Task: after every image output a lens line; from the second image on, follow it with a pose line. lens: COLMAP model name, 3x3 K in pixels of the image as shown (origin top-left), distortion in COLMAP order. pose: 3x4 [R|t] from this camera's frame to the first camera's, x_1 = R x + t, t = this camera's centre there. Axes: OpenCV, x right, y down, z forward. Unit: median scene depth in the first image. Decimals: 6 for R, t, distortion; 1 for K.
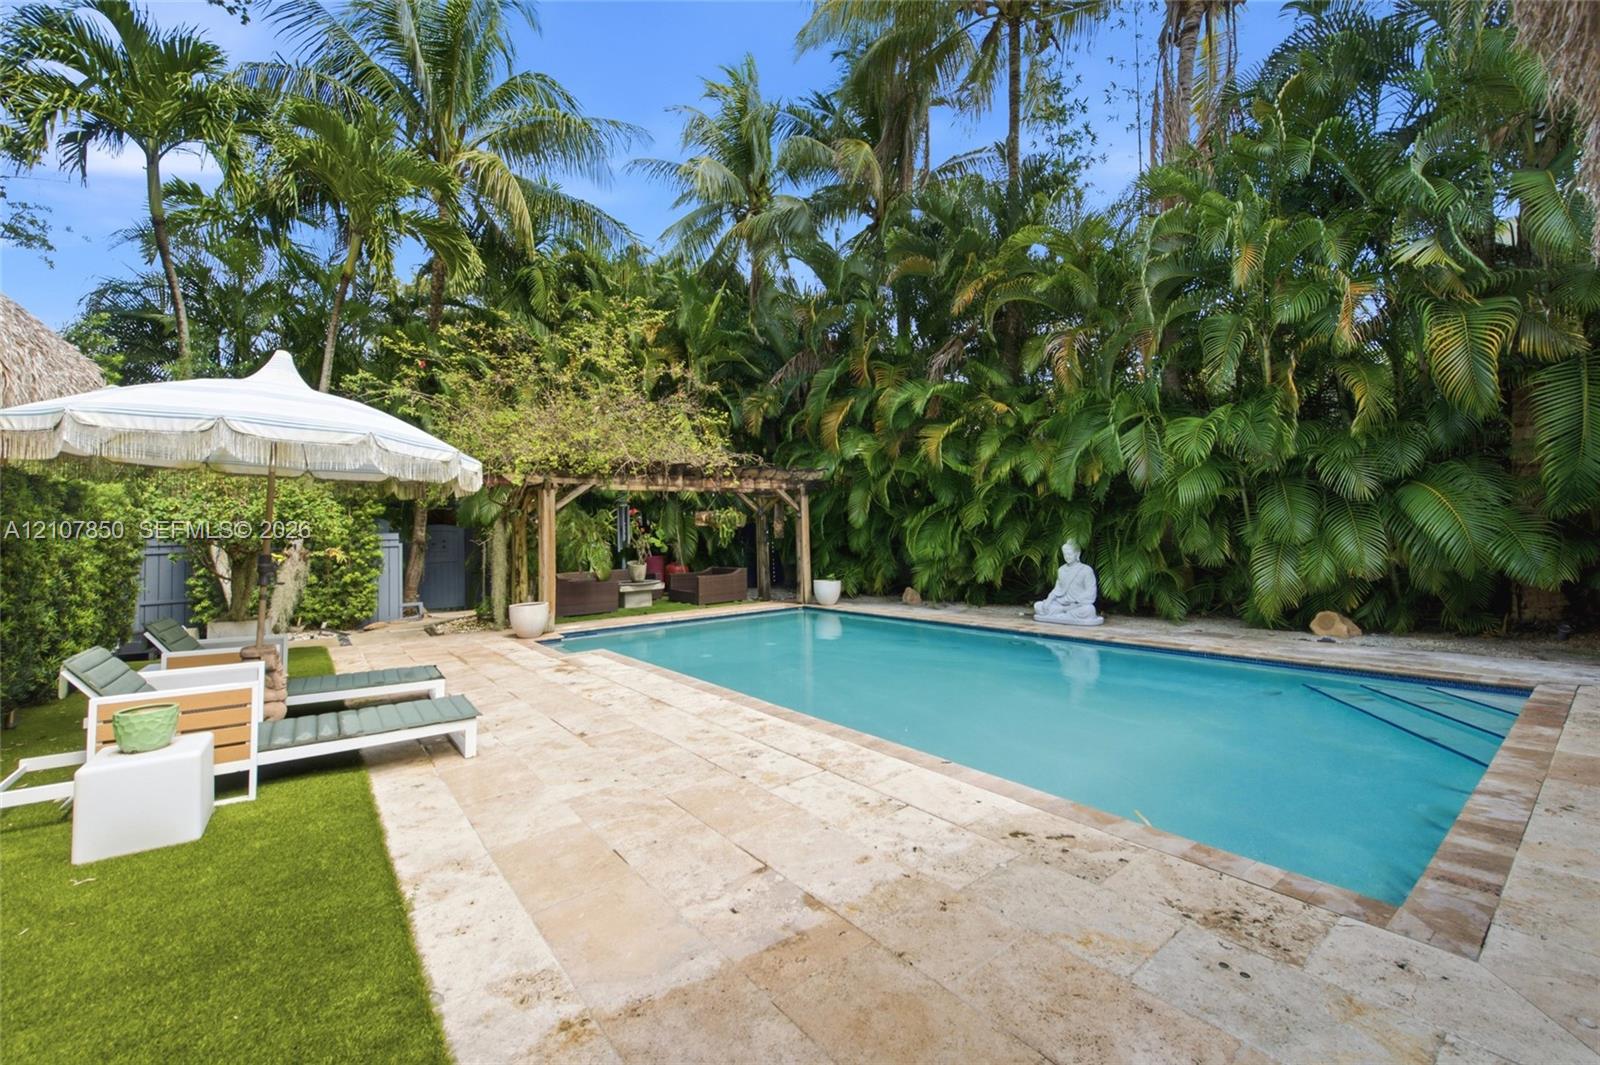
lens RADIAL K [[661.8, 0, 800.0], [0, 661.8, 532.5], [0, 0, 1]] dist [-0.001121, -0.000184]
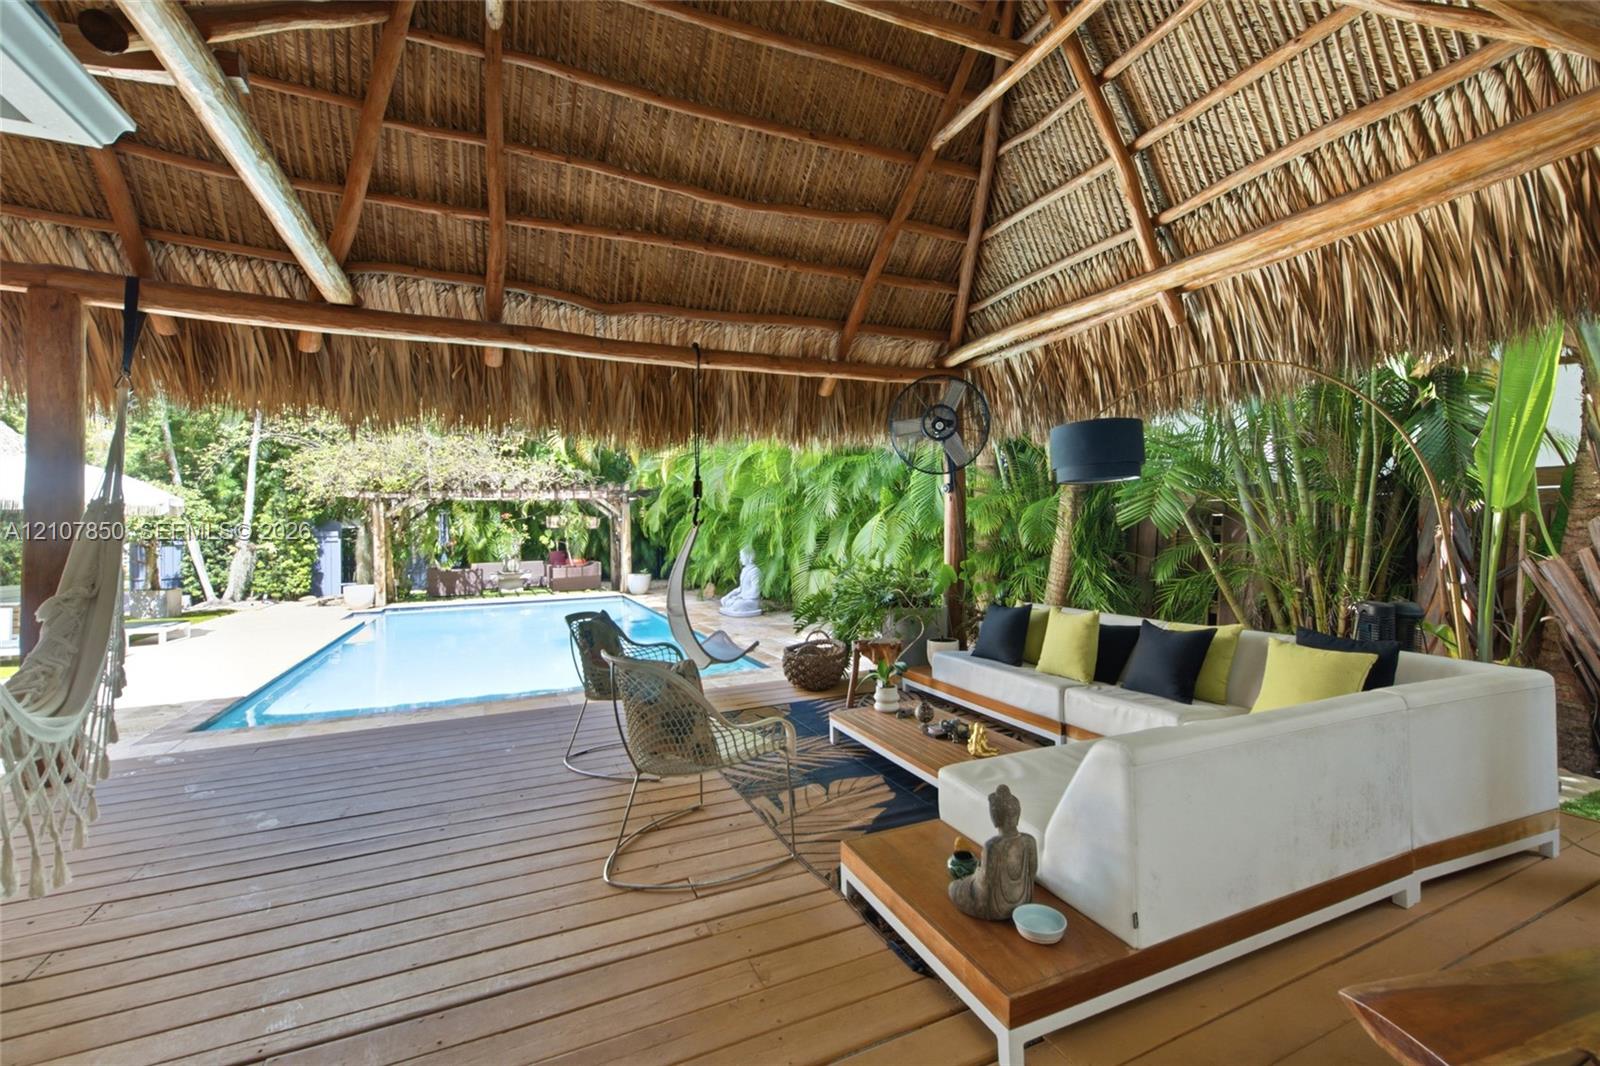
lens RADIAL K [[661.8, 0, 800.0], [0, 661.8, 533.0], [0, 0, 1]] dist [-0.001121, -0.000184]
pose [[0.969520, 0.010079, -0.244803, 0.726031], [-0.009229, 0.999947, 0.004621, -0.013444], [0.244837, -0.002221, 0.969562, -0.087502]]
